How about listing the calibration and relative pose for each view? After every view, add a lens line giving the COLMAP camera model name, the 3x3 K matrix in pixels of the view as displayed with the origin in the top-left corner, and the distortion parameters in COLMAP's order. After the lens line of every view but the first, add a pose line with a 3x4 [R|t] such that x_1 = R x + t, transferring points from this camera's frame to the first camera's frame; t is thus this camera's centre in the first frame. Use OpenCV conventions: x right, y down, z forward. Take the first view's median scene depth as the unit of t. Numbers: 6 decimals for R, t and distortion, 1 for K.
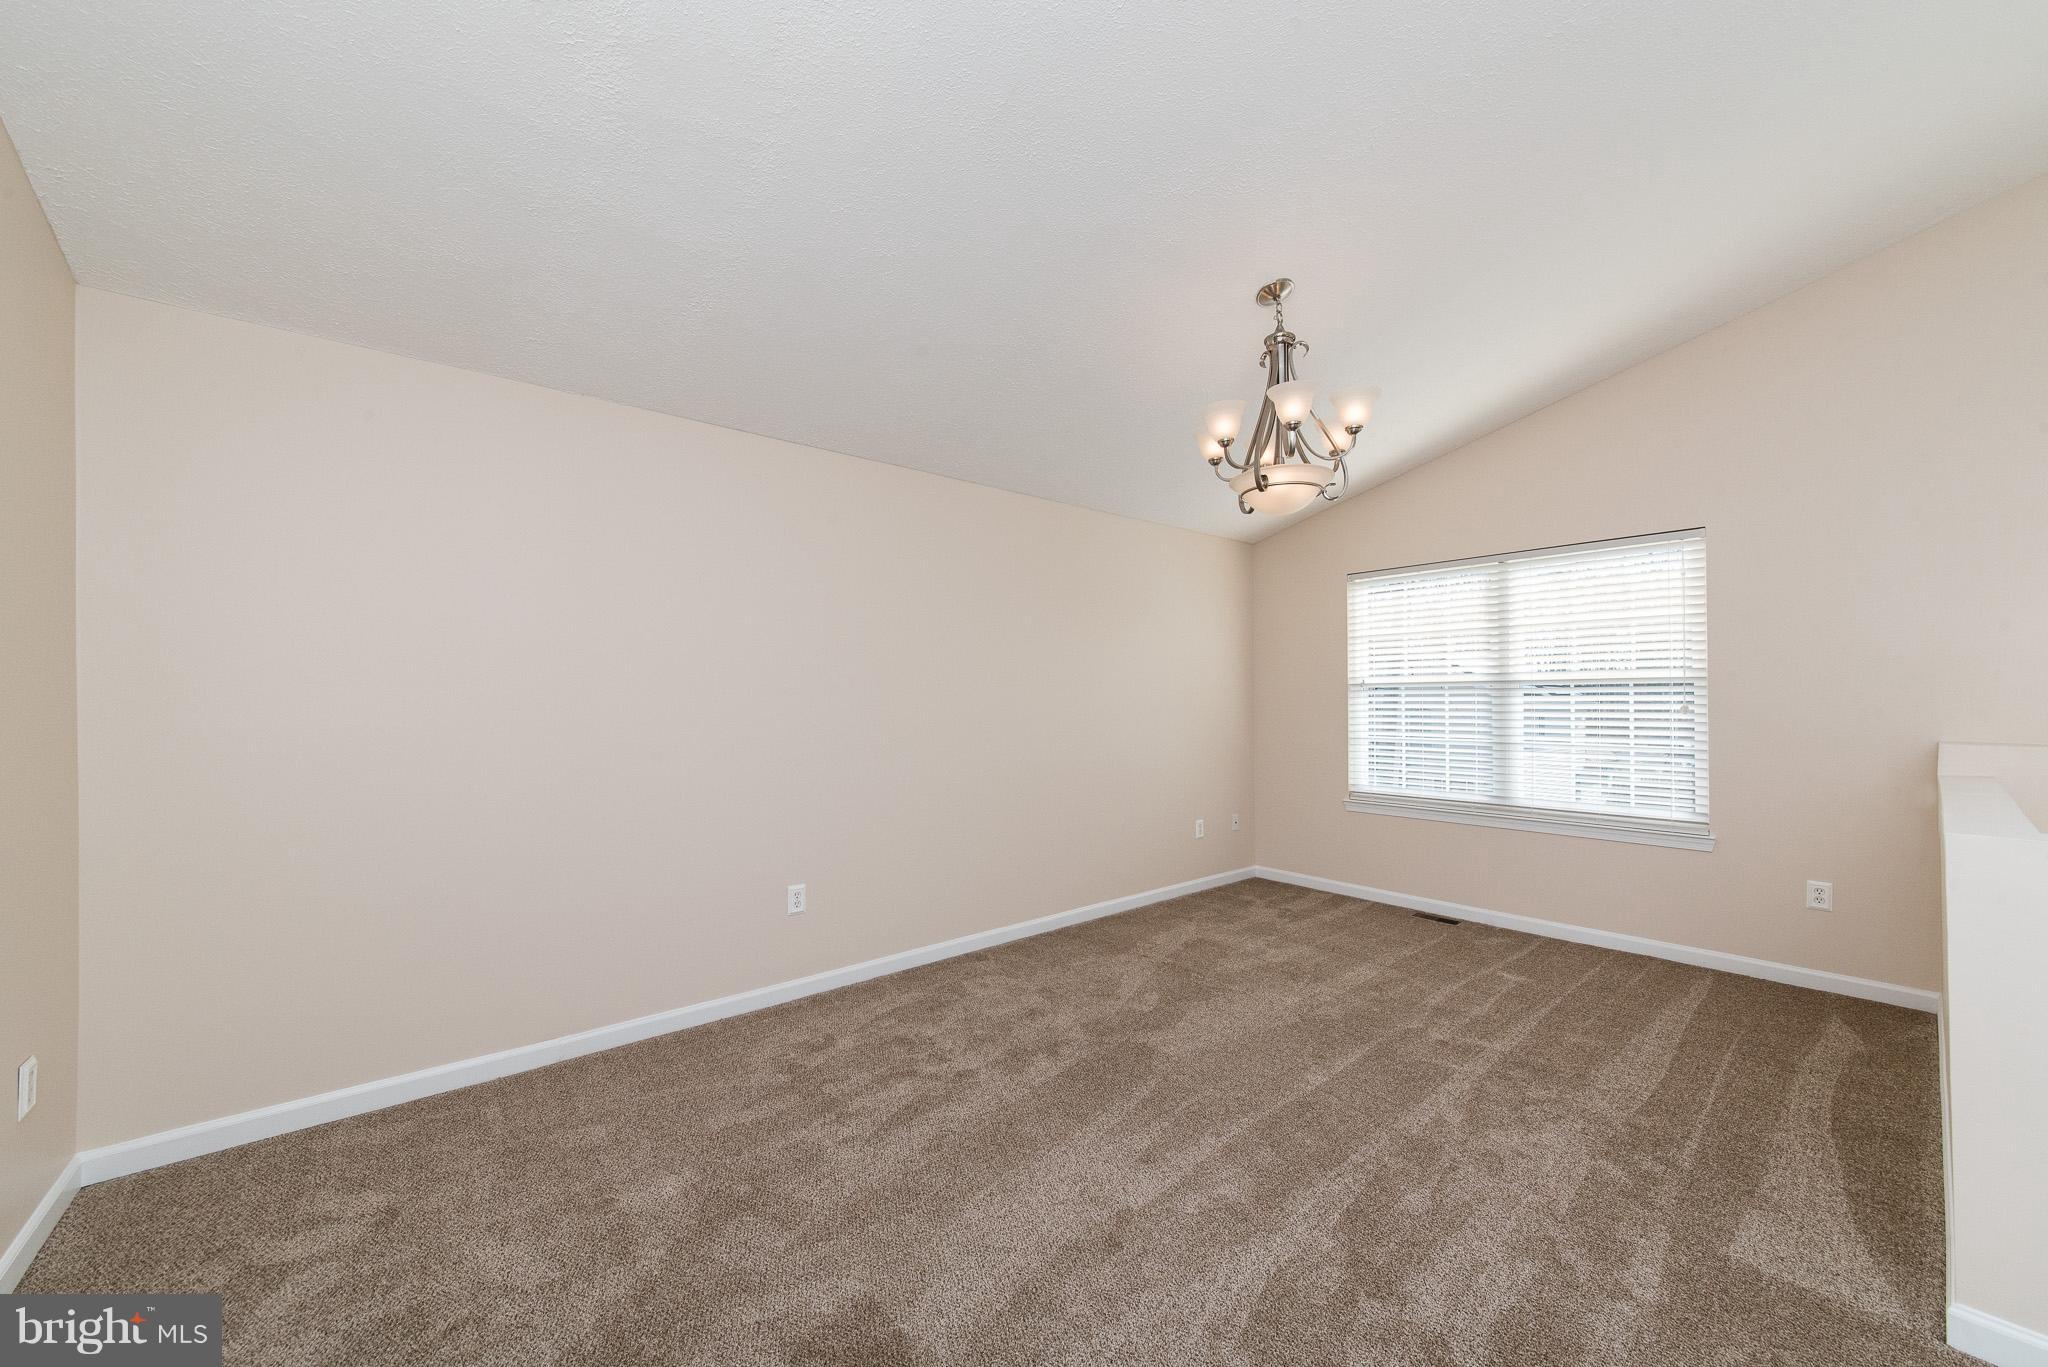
lens RADIAL K [[768.7, 0, 1031.8], [0, 768.7, 678.2], [0, 0, 1]] dist [-0.010244, 0.001522]
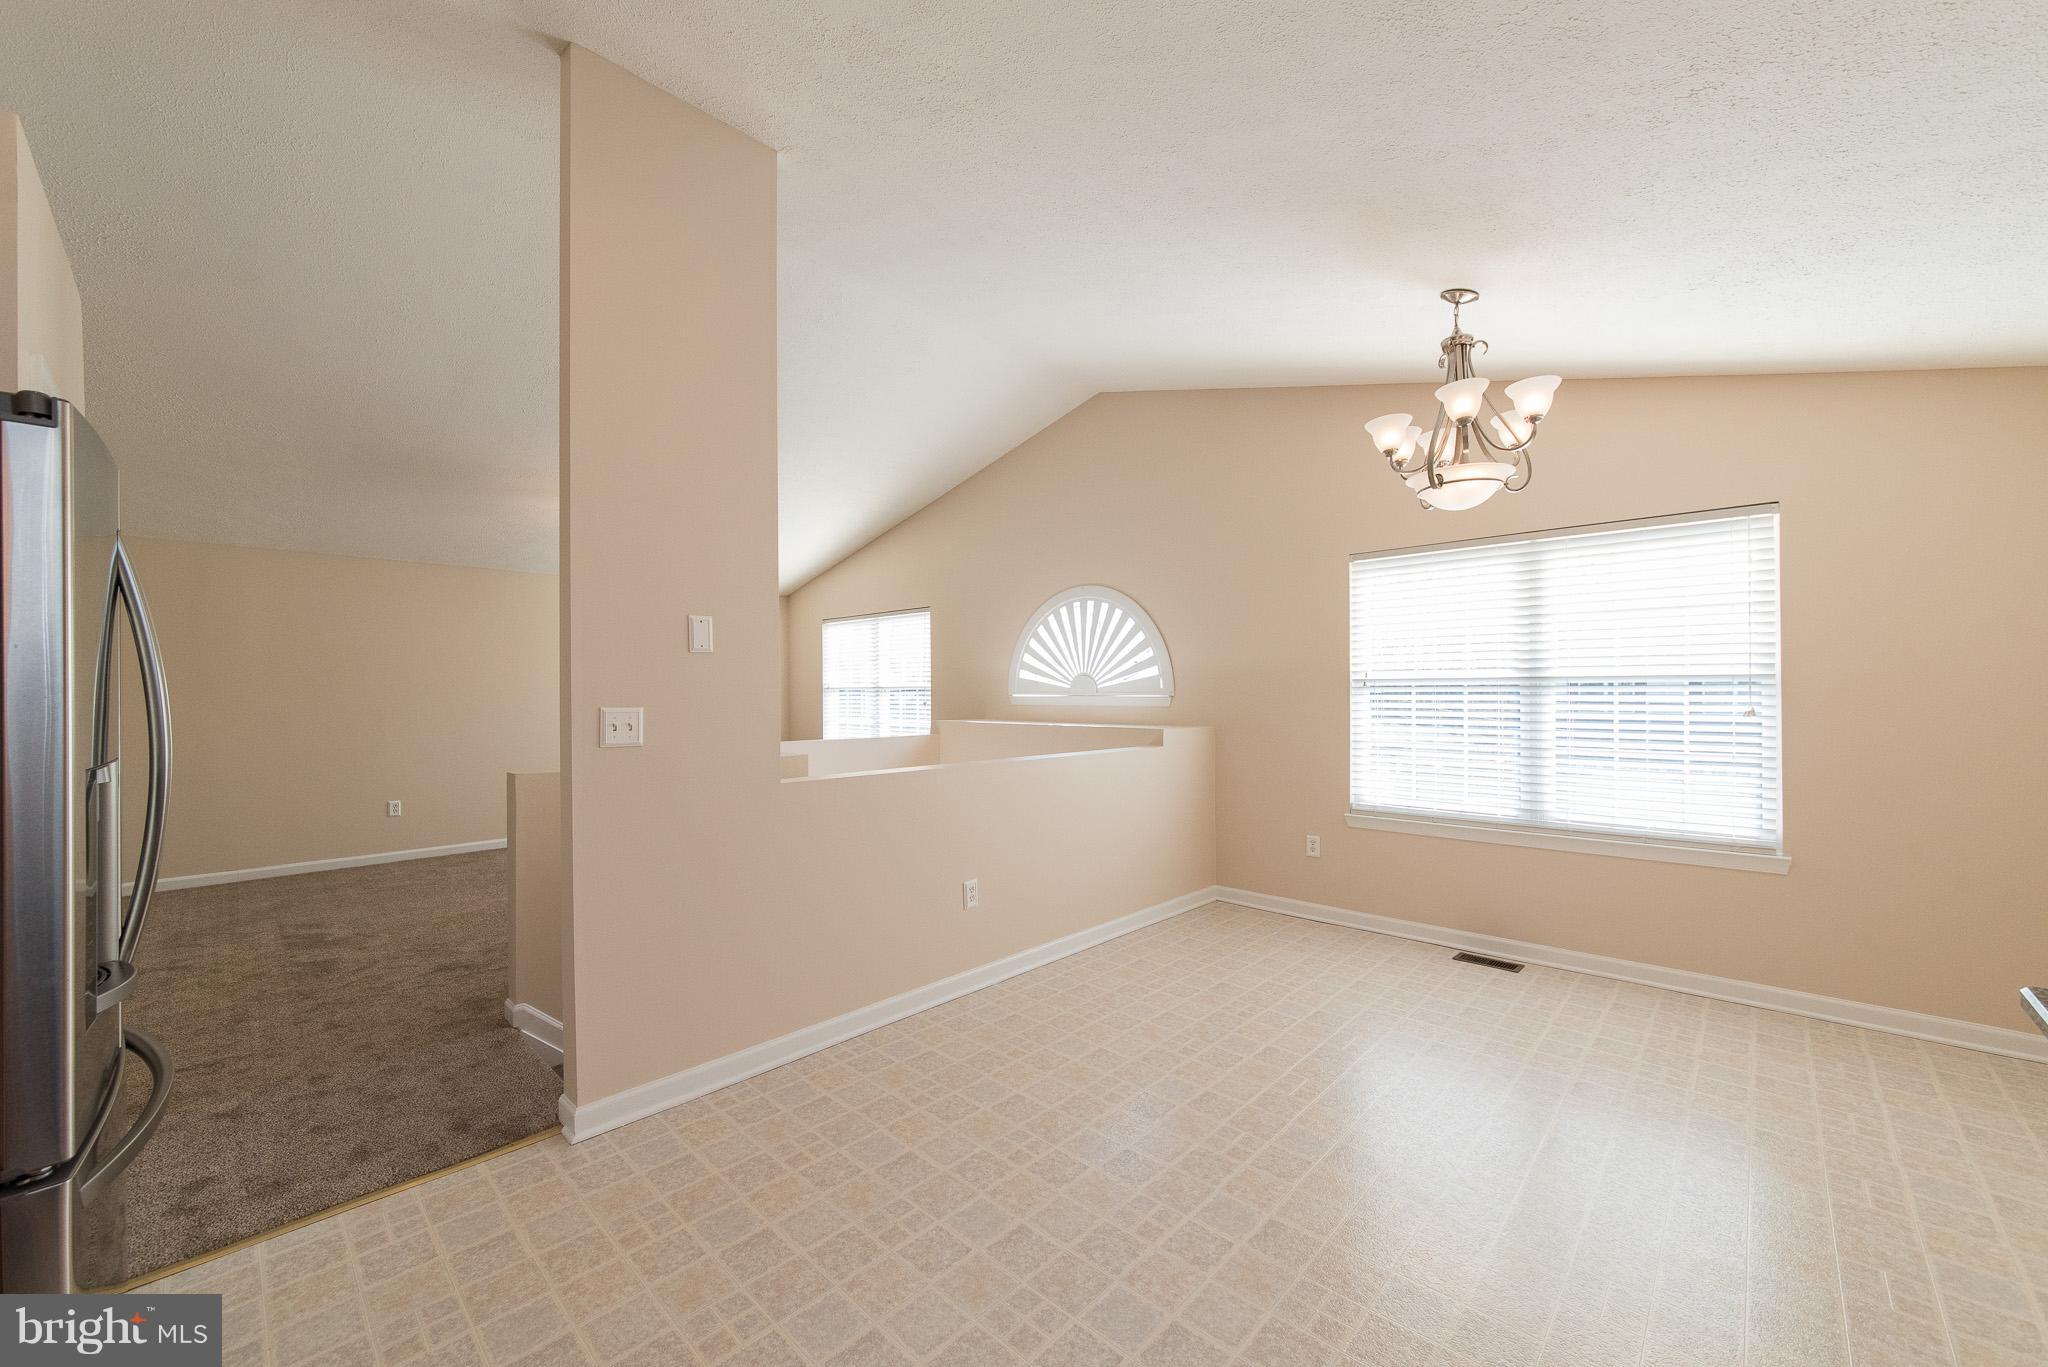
lens RADIAL K [[768.7, 0, 1038.3], [0, 768.7, 672.4], [0, 0, 1]] dist [-0.010244, 0.001522]
pose [[0.992872, 0.006590, 0.119002, -0.050227], [-0.006814, 0.999976, 0.001480, 0.000473], [-0.118989, -0.002280, 0.992893, 0.202210]]
